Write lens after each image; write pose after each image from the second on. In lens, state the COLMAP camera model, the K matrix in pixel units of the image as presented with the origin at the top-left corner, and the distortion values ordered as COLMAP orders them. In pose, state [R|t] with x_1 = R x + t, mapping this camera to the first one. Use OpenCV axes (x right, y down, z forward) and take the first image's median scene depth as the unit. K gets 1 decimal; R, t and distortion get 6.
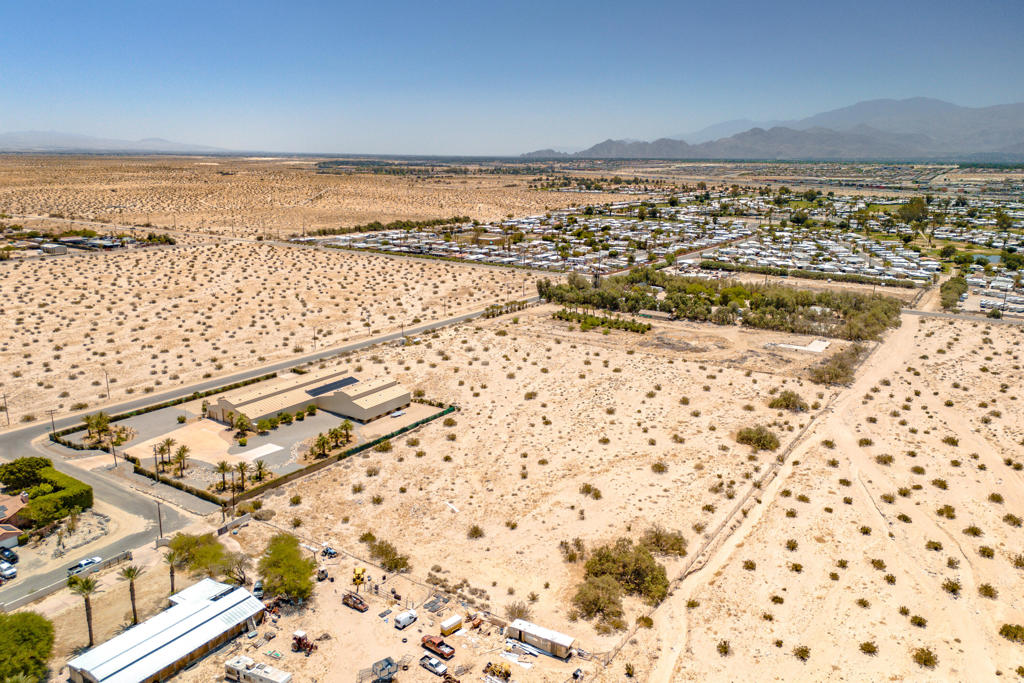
lens RADIAL K [[751.9, 0, 513.2], [0, 751.9, 337.5], [0, 0, 1]] dist [0.080386, -0.084432]
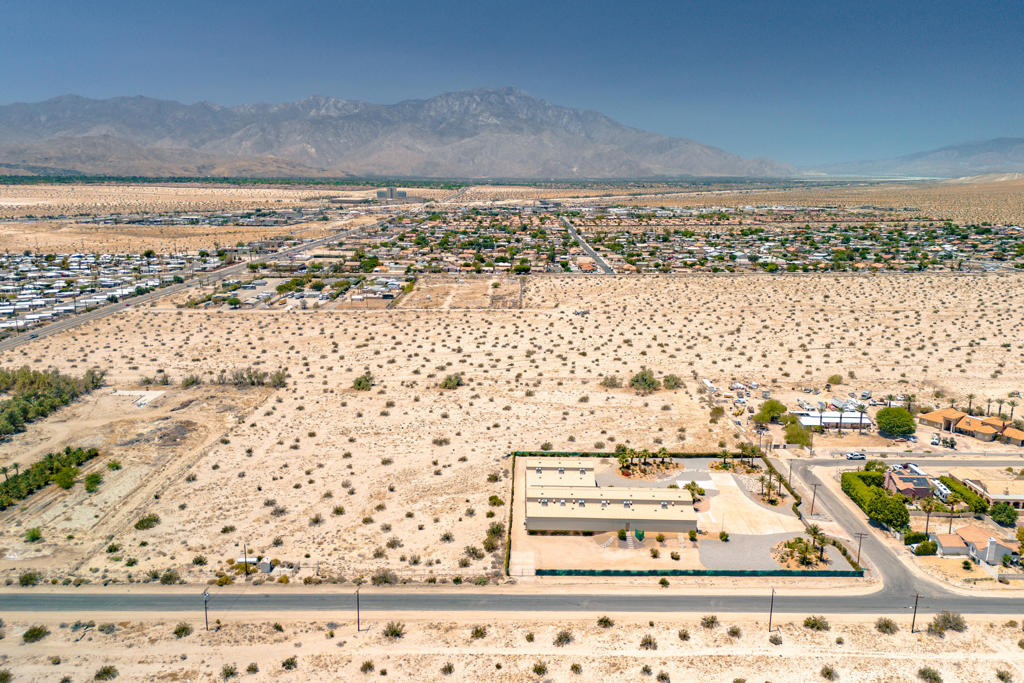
lens RADIAL K [[751.9, 0, 513.2], [0, 751.9, 337.5], [0, 0, 1]] dist [0.080386, -0.084432]
pose [[-0.540948, -0.194237, 0.818320, -1.107181], [0.184840, 0.921723, 0.340969, -0.508411], [-0.820493, 0.335705, -0.462702, 1.731155]]
